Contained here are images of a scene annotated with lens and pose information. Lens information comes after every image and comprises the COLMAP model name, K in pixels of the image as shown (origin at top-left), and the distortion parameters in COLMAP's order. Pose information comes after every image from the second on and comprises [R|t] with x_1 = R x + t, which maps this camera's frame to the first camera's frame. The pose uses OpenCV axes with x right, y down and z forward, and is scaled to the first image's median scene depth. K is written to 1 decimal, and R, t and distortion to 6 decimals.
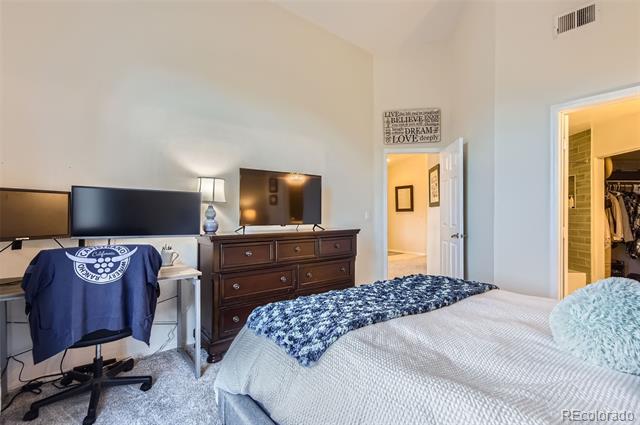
lens RADIAL K [[295.4, 0, 321.2], [0, 295.4, 213.4], [0, 0, 1]] dist [-0.004167, -0.001328]
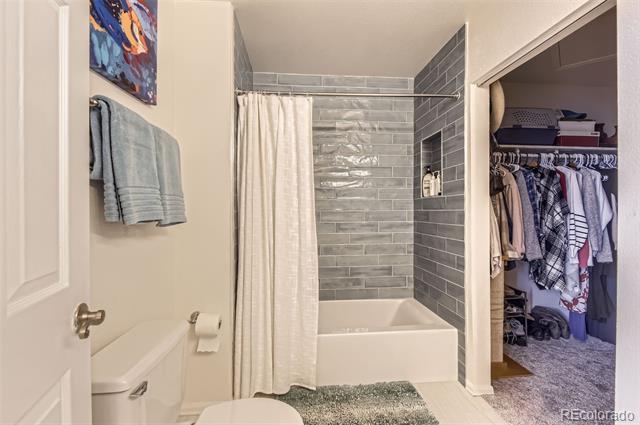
lens RADIAL K [[298.7, 0, 317.6], [0, 298.7, 210.7], [0, 0, 1]] dist [0.002365, -0.000353]
pose [[0.982057, -0.007311, 0.188444, 0.578445], [0.006063, 0.999956, 0.007203, 0.004124], [-0.188488, -0.005931, 0.982058, 0.558310]]
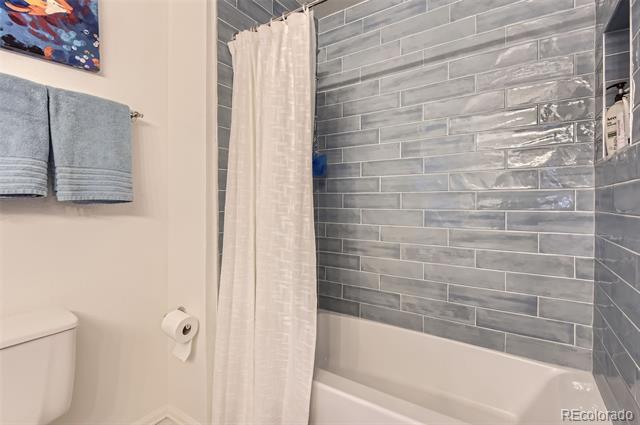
lens RADIAL K [[303.3, 0, 319.9], [0, 303.3, 201.4], [0, 0, 1]] dist [-0.001224, -0.000344]
pose [[0.884912, -0.002476, -0.465752, 0.811087], [0.005902, 0.999965, 0.005898, 0.019557], [0.465721, -0.007968, 0.884896, 0.758406]]
